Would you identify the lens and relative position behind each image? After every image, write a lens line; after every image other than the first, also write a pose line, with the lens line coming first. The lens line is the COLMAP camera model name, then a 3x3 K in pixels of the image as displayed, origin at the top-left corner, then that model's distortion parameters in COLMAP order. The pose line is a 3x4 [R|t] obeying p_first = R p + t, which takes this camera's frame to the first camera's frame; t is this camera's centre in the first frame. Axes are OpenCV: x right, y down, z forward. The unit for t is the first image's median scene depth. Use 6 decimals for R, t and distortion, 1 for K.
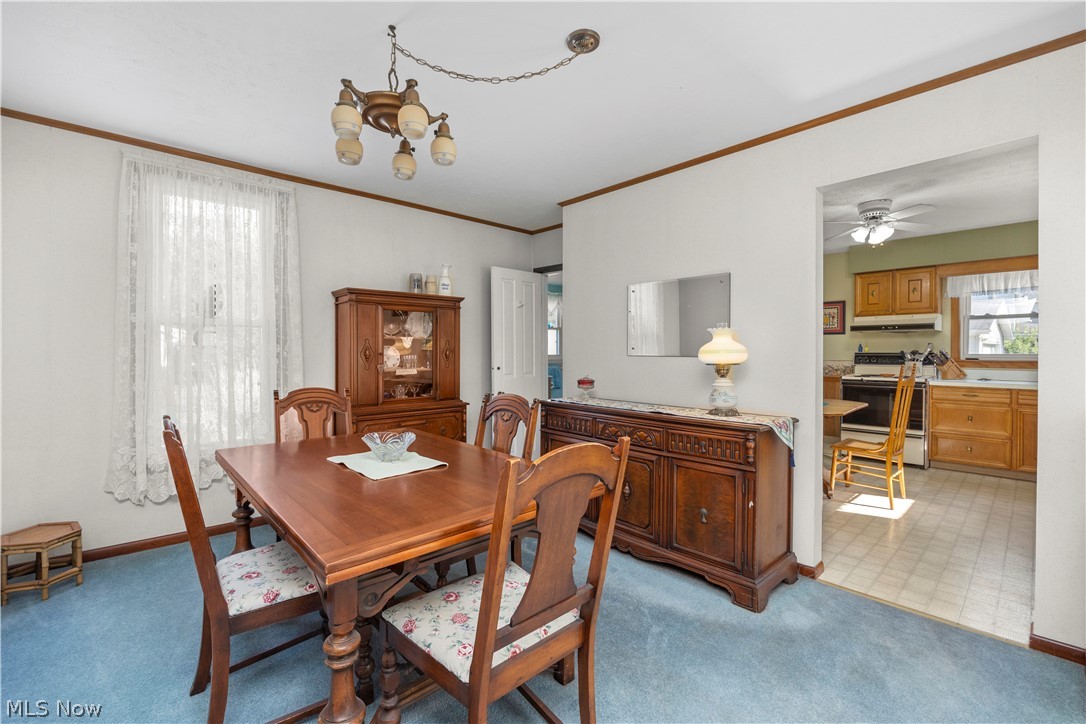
lens RADIAL K [[465.5, 0, 546.6], [0, 465.5, 357.4], [0, 0, 1]] dist [-0.001197, -0.000076]
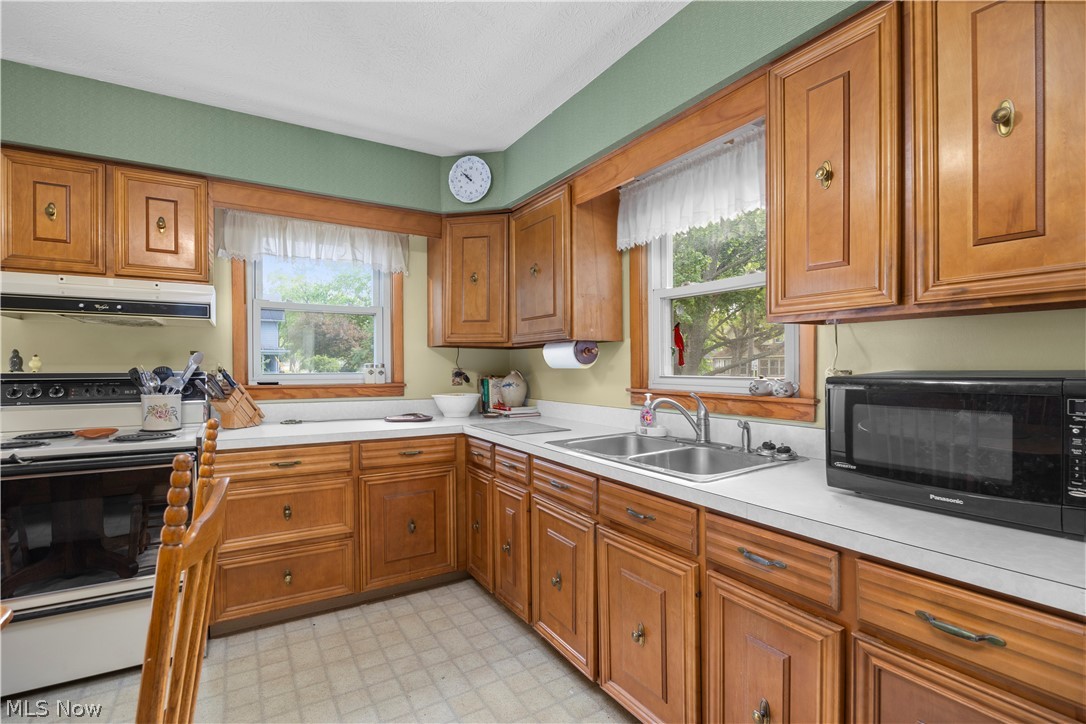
lens RADIAL K [[497.8, 0, 541.6], [0, 497.8, 373.9], [0, 0, 1]] dist [-0.013939, 0.000735]
pose [[0.202650, -0.013479, 0.979158, 0.422308], [0.012520, 0.999859, 0.011173, -0.009775], [-0.979171, 0.009995, 0.202790, 0.574422]]
